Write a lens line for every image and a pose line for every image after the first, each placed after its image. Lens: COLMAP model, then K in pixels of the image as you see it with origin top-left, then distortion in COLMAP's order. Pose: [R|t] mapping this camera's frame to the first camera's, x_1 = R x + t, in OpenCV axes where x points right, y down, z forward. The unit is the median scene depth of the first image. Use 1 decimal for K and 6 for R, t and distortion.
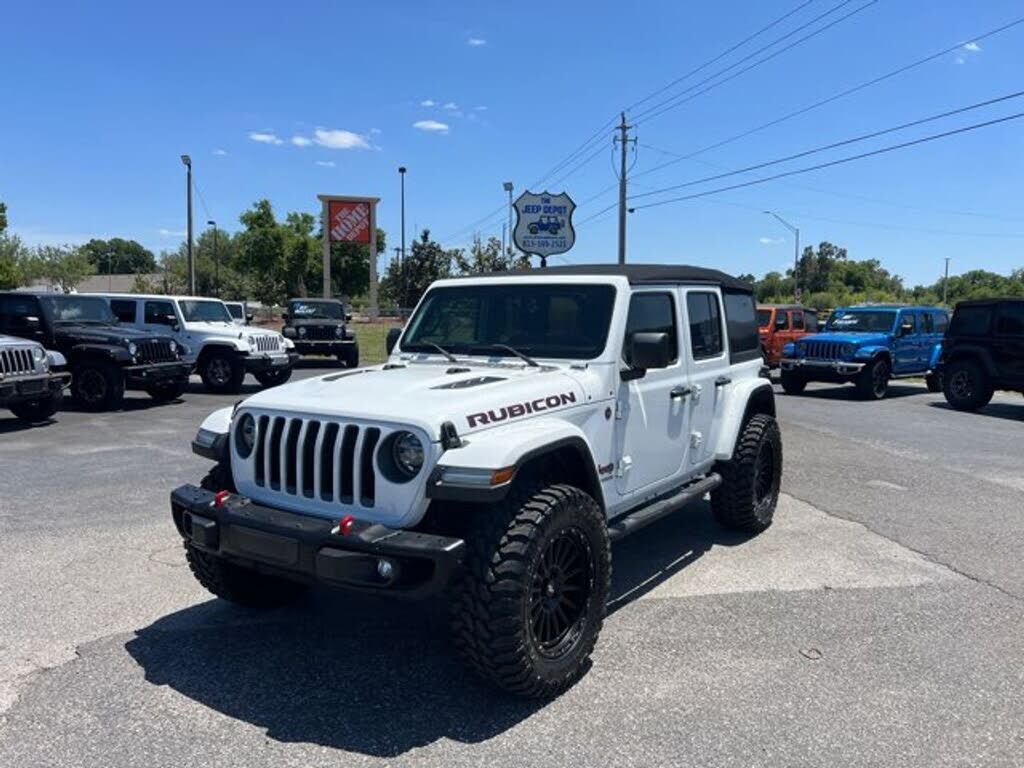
lens RADIAL K [[1038.9, 0, 512.0], [0, 1038.9, 384.0], [0, 0, 1]] dist [0.231813, 0.001836]
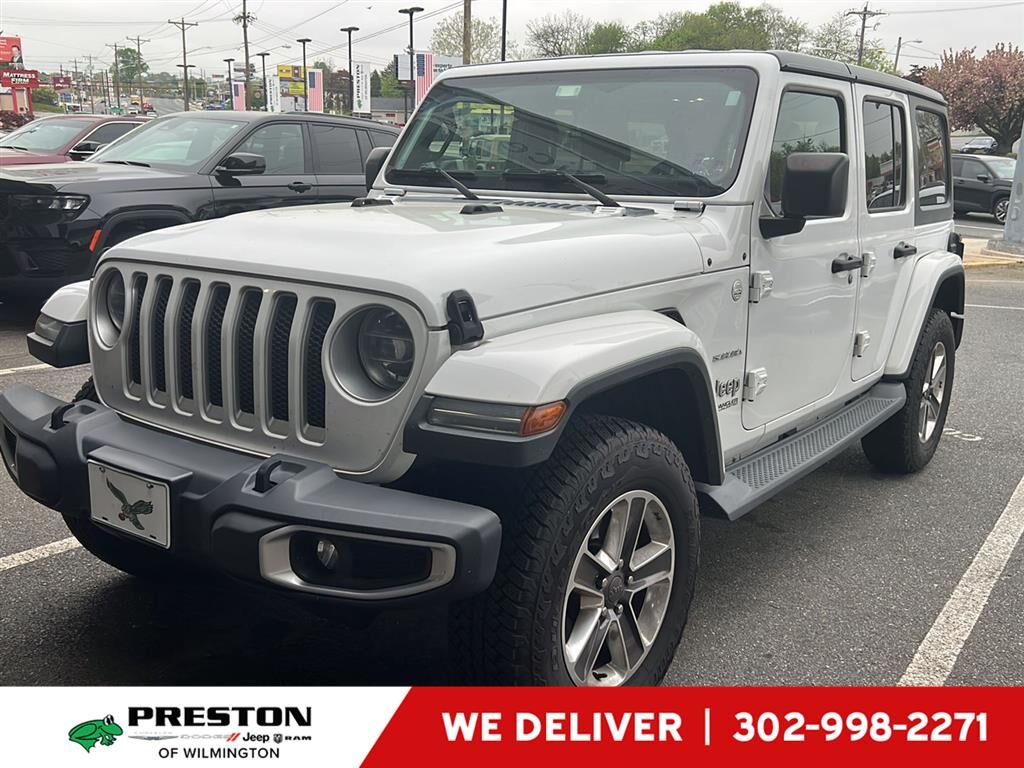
lens RADIAL K [[1038.9, 0, 512.0], [0, 1038.9, 384.0], [0, 0, 1]] dist [0.231813, 0.001836]
pose [[0.999216, 0.039004, -0.006755, -0.025645], [-0.038209, 0.994938, 0.092942, 0.028443], [0.010346, -0.092611, 0.995649, 0.395621]]
